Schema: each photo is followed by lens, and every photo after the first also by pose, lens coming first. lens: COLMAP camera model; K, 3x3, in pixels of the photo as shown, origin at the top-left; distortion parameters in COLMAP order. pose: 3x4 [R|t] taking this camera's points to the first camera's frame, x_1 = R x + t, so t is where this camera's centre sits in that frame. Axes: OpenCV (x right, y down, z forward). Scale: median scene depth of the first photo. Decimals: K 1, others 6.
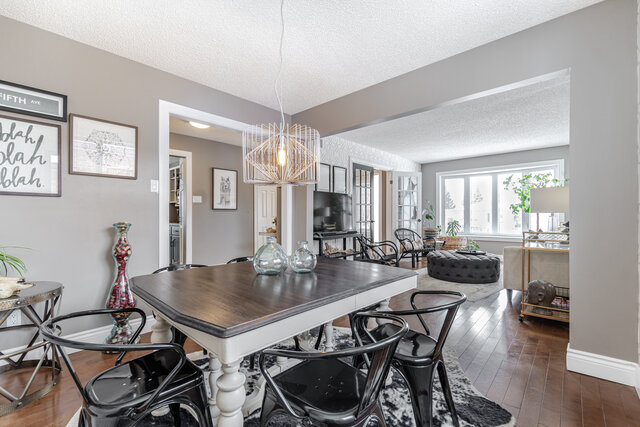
lens RADIAL K [[279.5, 0, 309.5], [0, 279.5, 218.4], [0, 0, 1]] dist [-0.000344, 0.000217]
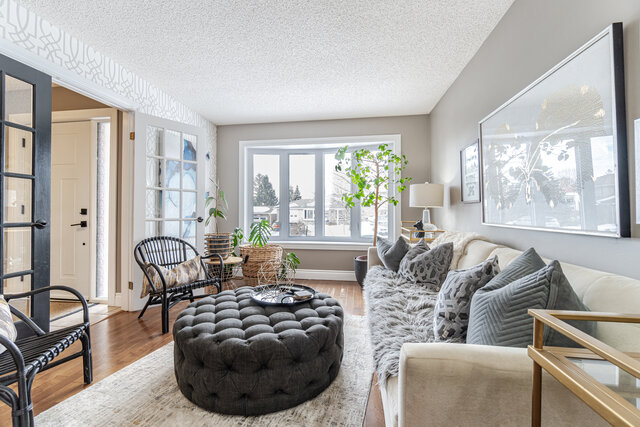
lens RADIAL K [[279.5, 0, 311.0], [0, 279.5, 211.4], [0, 0, 1]] dist [-0.000344, 0.000217]
pose [[0.828932, 0.010608, 0.559249, 0.274697], [-0.003211, 0.999894, -0.014208, -0.001585], [-0.559341, 0.009982, 0.828878, 0.458926]]
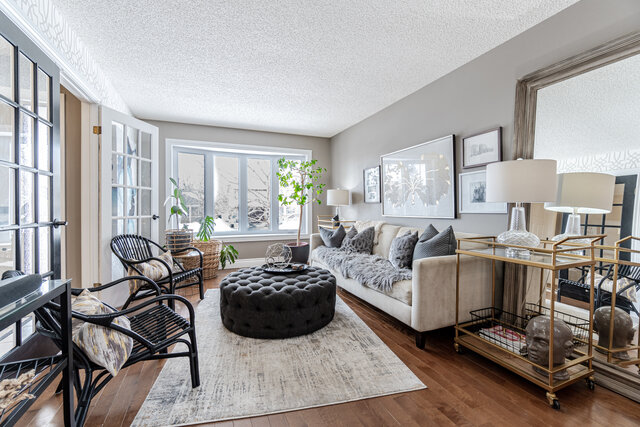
lens RADIAL K [[279.5, 0, 314.6], [0, 279.5, 212.9], [0, 0, 1]] dist [-0.000344, 0.000217]
pose [[0.415694, -0.005877, 0.909485, 0.040779], [0.007843, 0.999965, 0.002877, -0.000321], [-0.909471, 0.005937, 0.415726, 0.510896]]
